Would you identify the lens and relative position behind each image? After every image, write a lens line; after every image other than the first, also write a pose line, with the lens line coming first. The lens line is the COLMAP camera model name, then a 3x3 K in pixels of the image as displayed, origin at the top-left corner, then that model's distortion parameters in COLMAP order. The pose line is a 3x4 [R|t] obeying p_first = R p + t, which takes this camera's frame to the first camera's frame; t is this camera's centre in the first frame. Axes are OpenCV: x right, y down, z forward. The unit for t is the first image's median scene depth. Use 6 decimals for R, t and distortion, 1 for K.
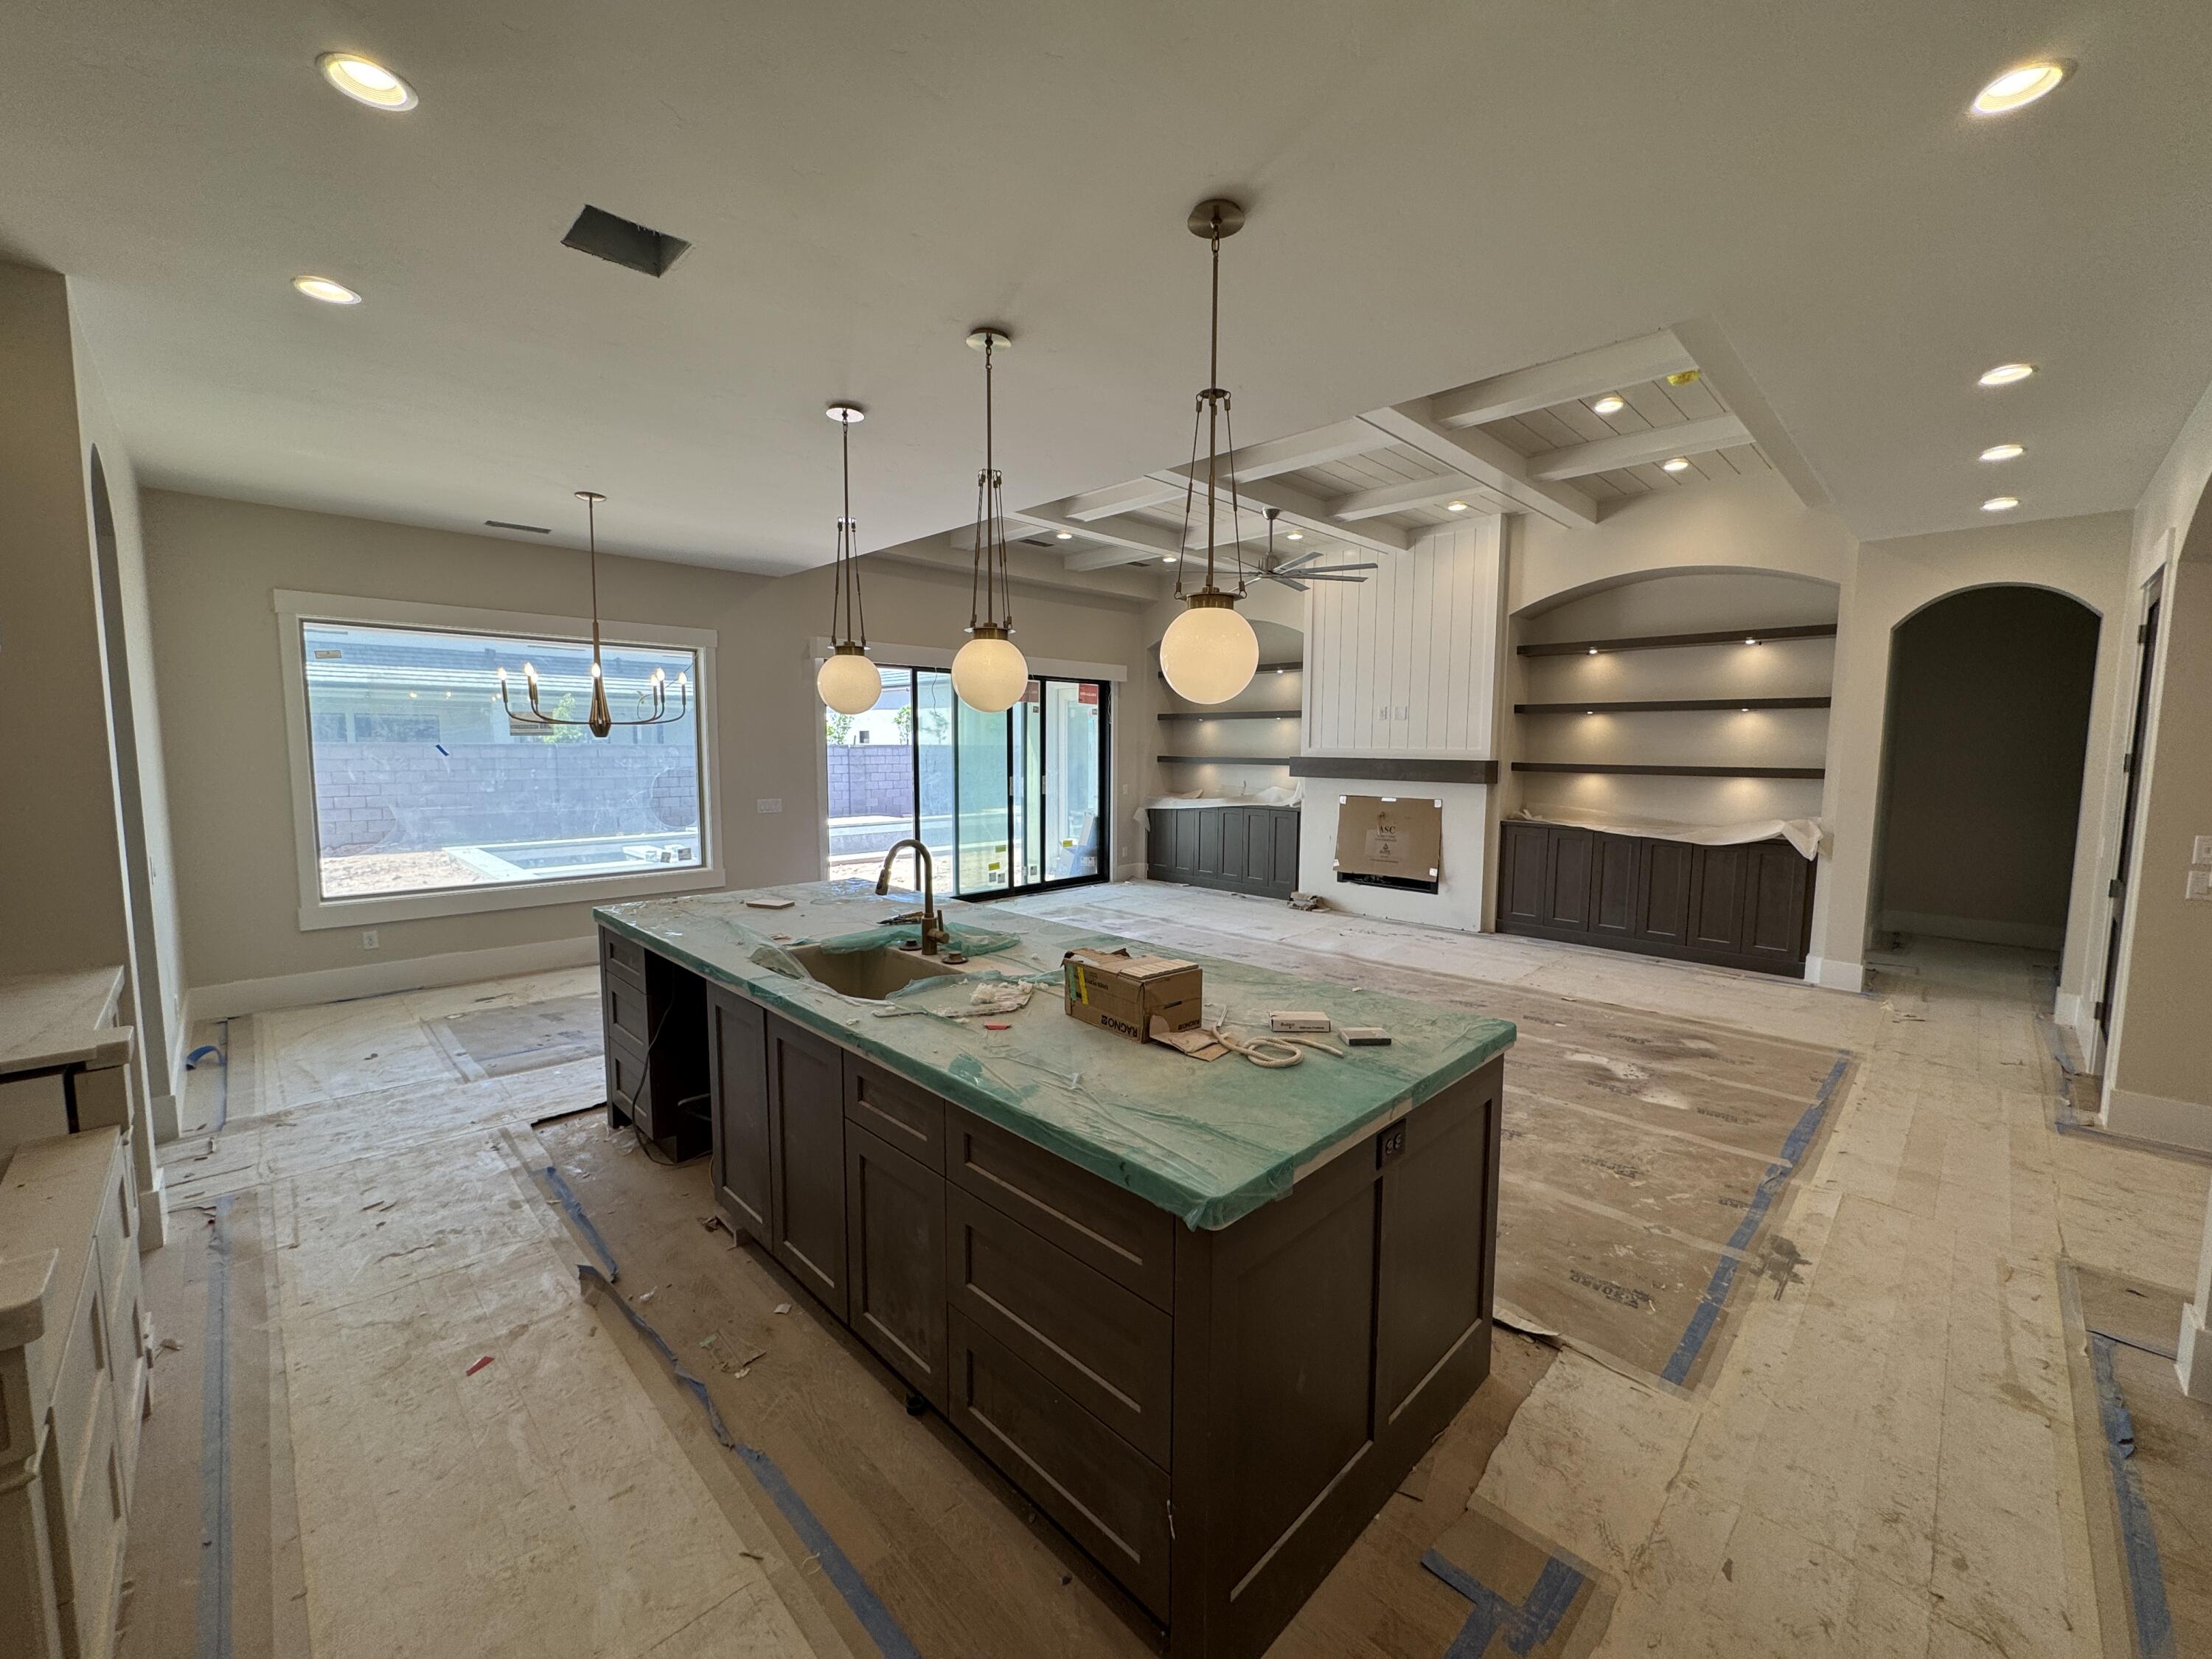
lens RADIAL K [[883.7, 0, 1108.4], [0, 883.7, 822.1], [0, 0, 1]] dist [0.001994, 0.000018]
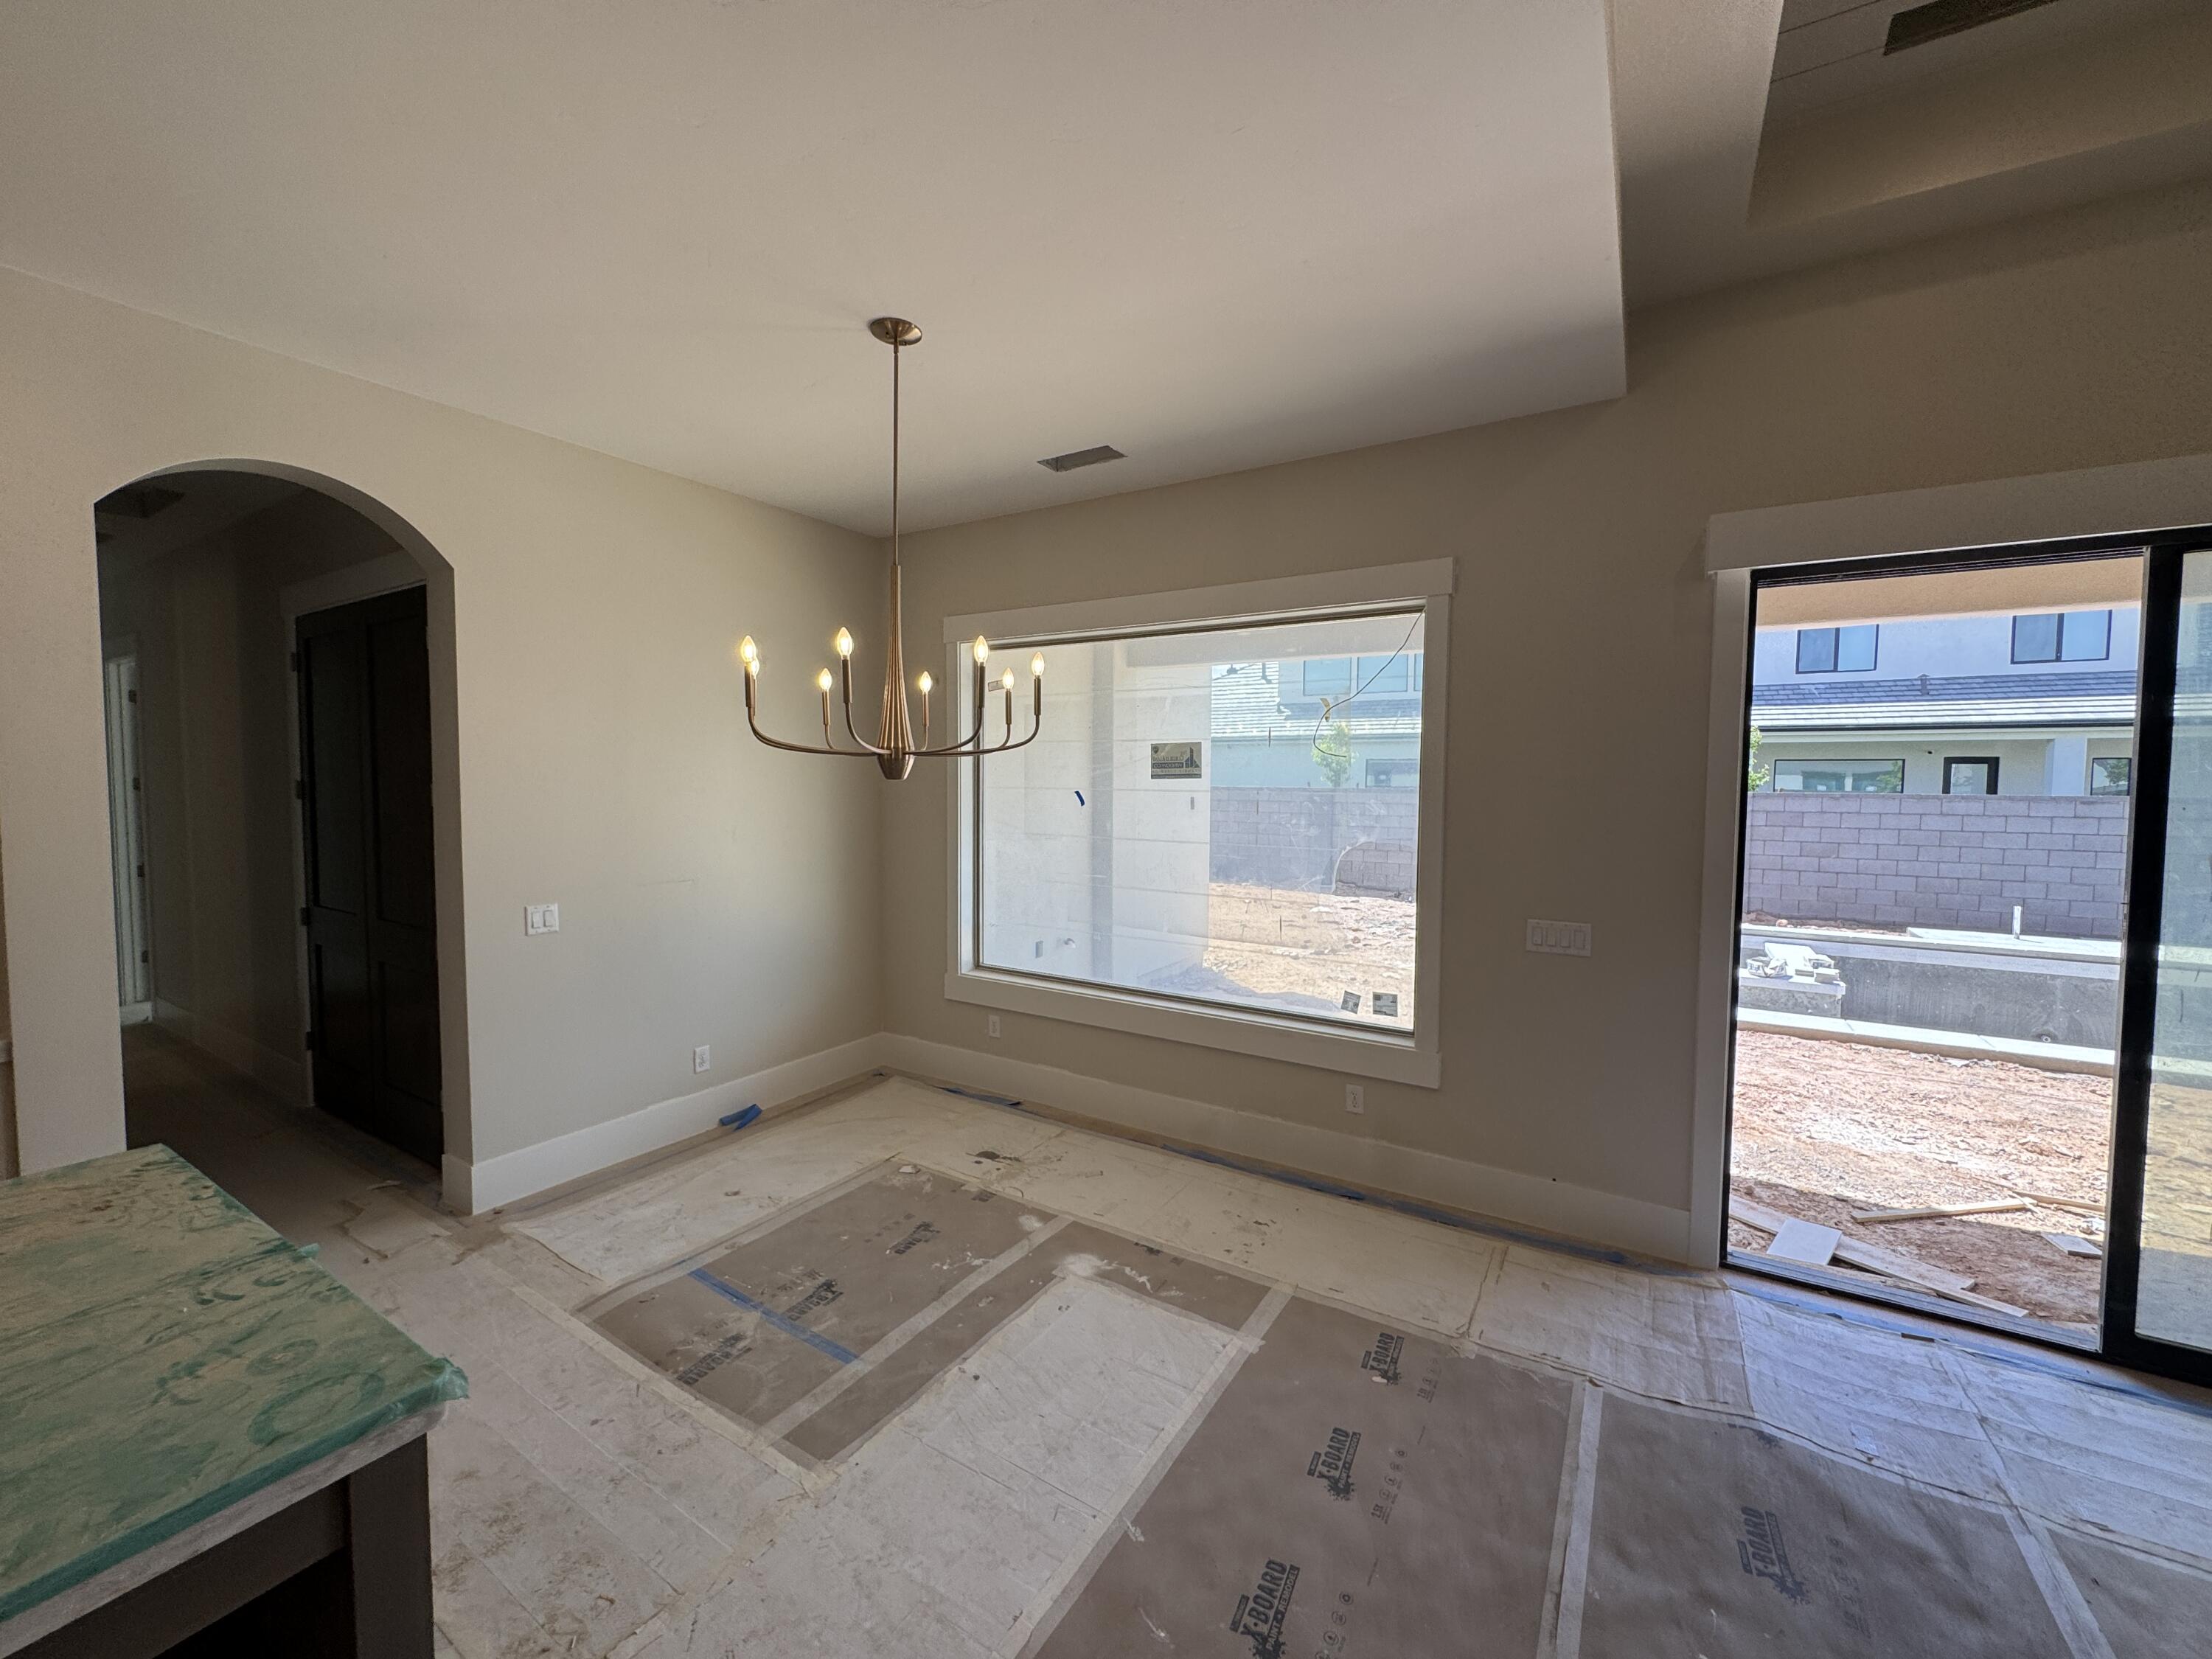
lens RADIAL K [[883.7, 0, 1119.5], [0, 883.7, 829.8], [0, 0, 1]] dist [0.001994, 0.000018]
pose [[0.238406, 0.057132, -0.969484, -0.016015], [-0.096449, 0.994726, 0.034901, -0.069855], [0.966364, 0.085185, 0.242659, 0.719748]]
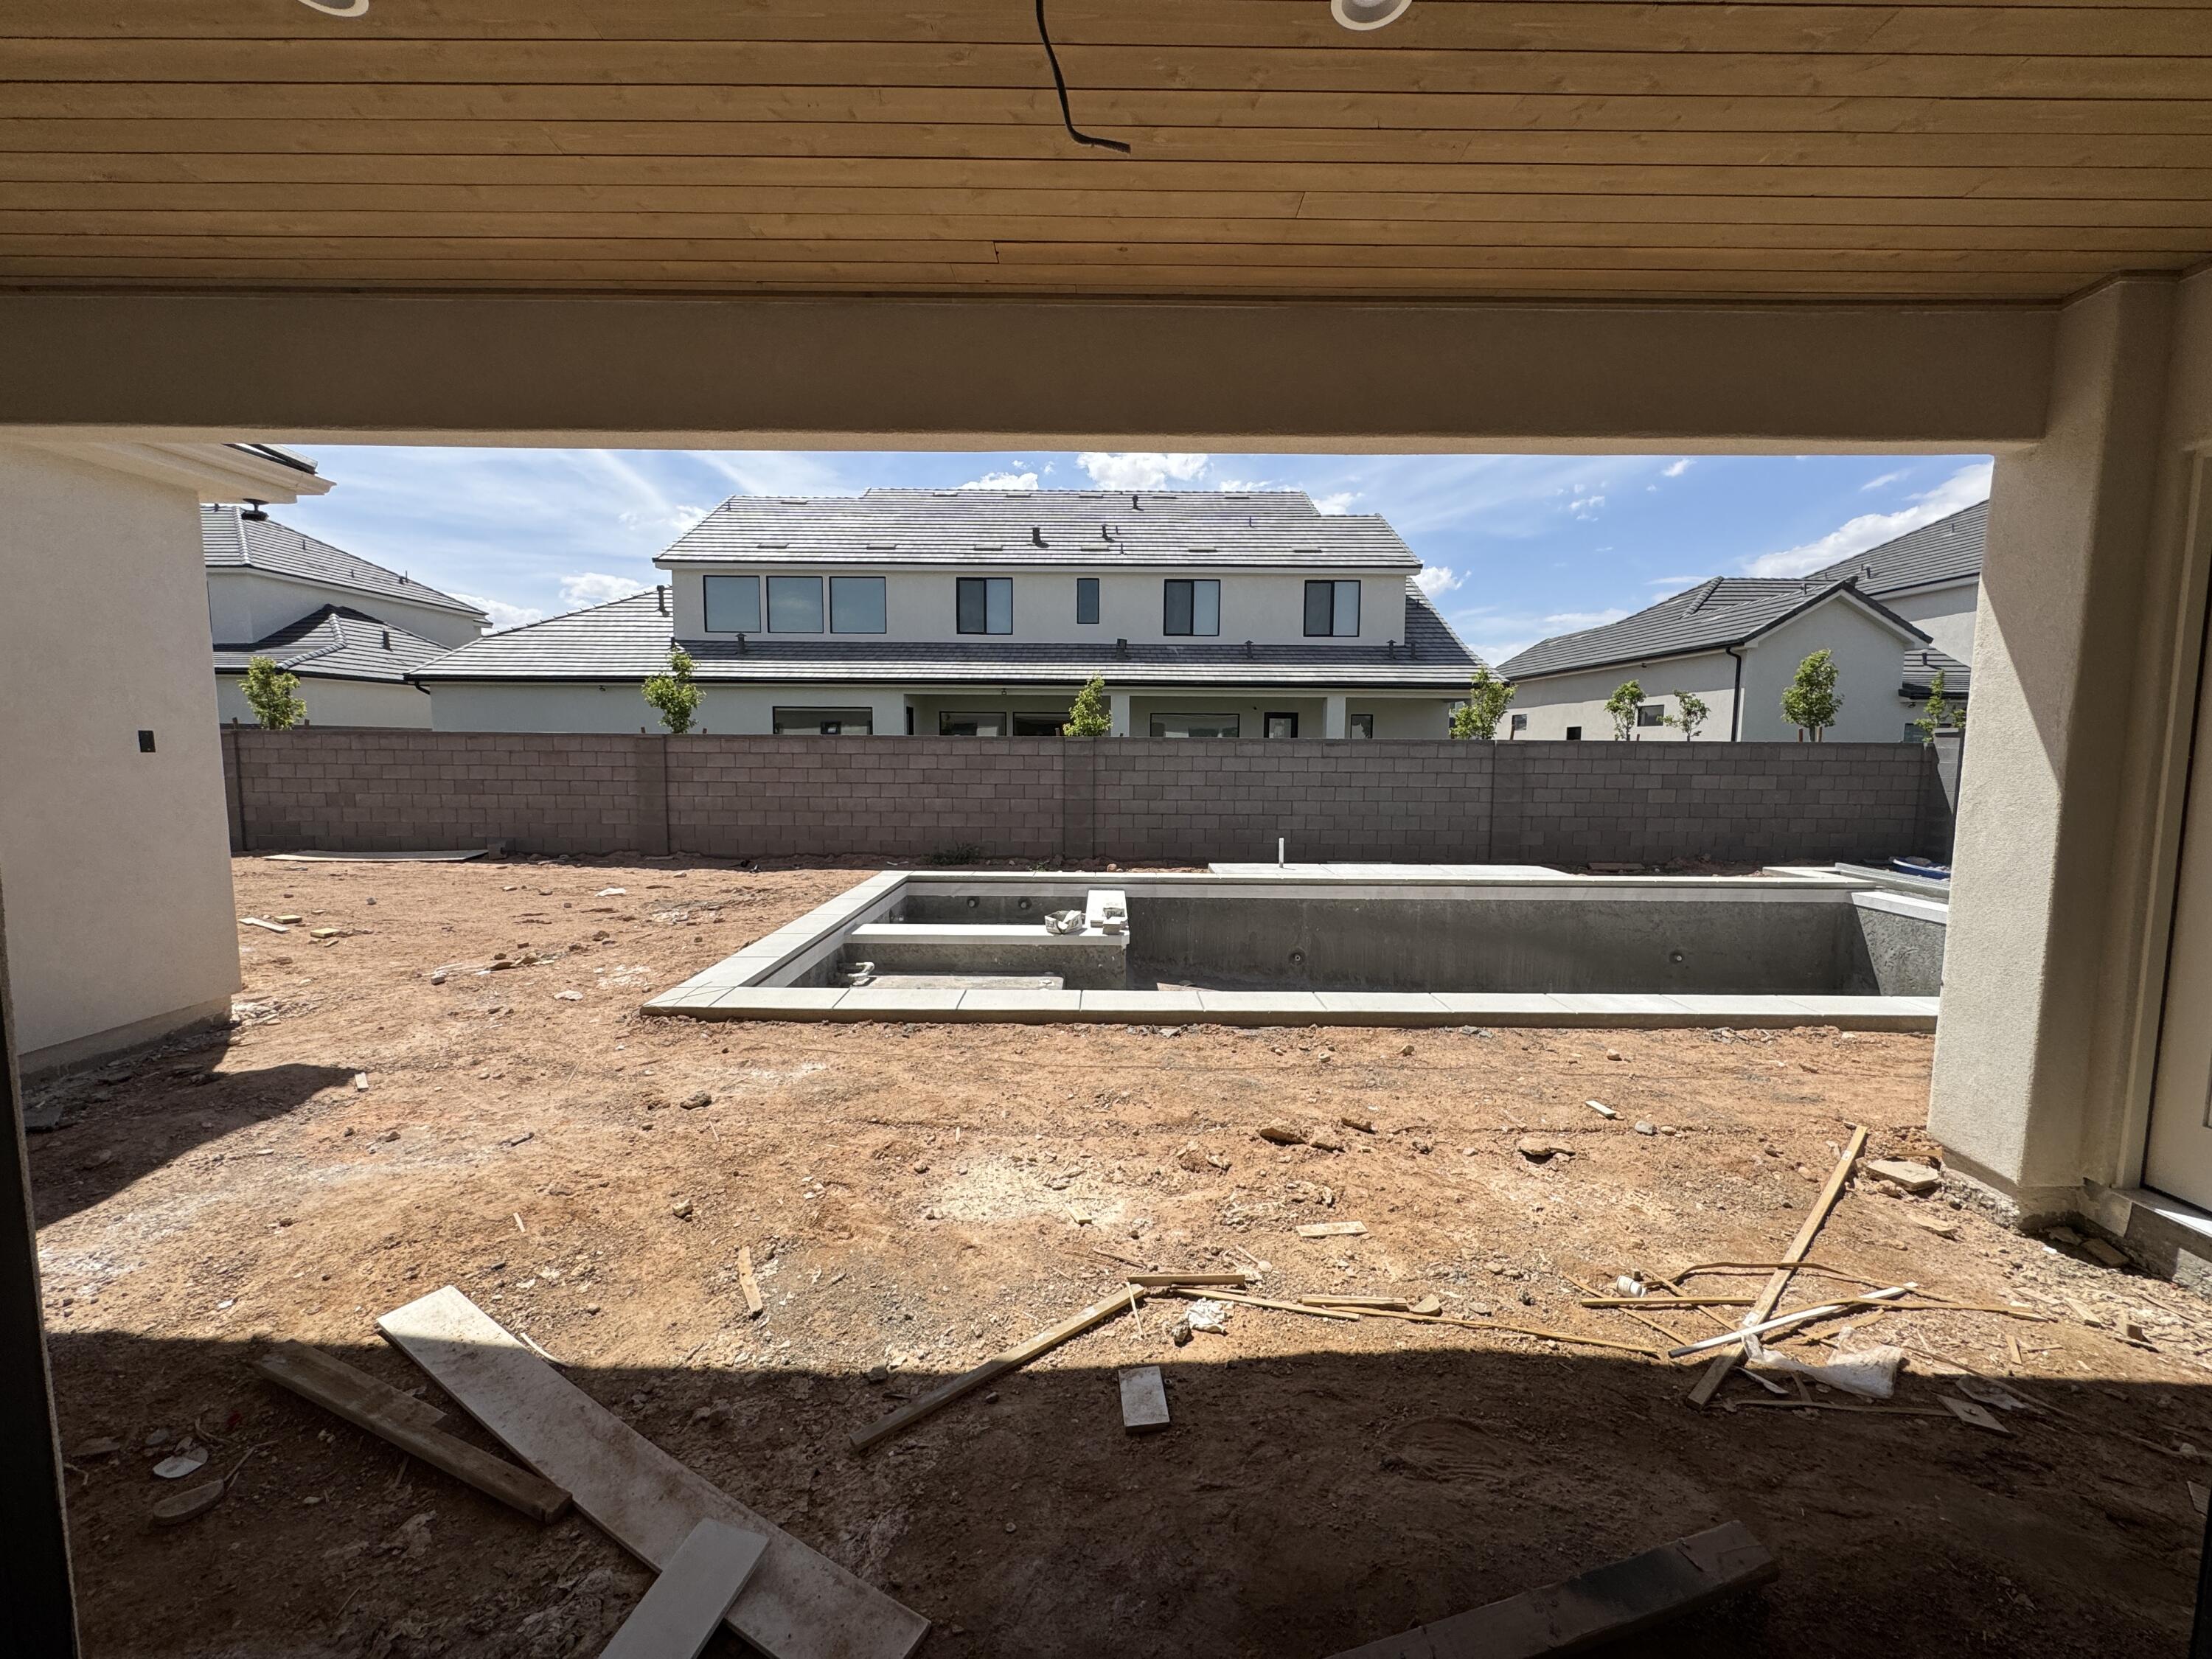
lens RADIAL K [[883.7, 0, 1104.8], [0, 883.7, 821.9], [0, 0, 1]] dist [0.001994, 0.000018]
pose [[0.704941, 0.071766, -0.705626, -0.167139], [-0.074169, 0.996872, 0.027290, -0.086283], [0.705377, 0.033098, 0.708059, 1.162180]]
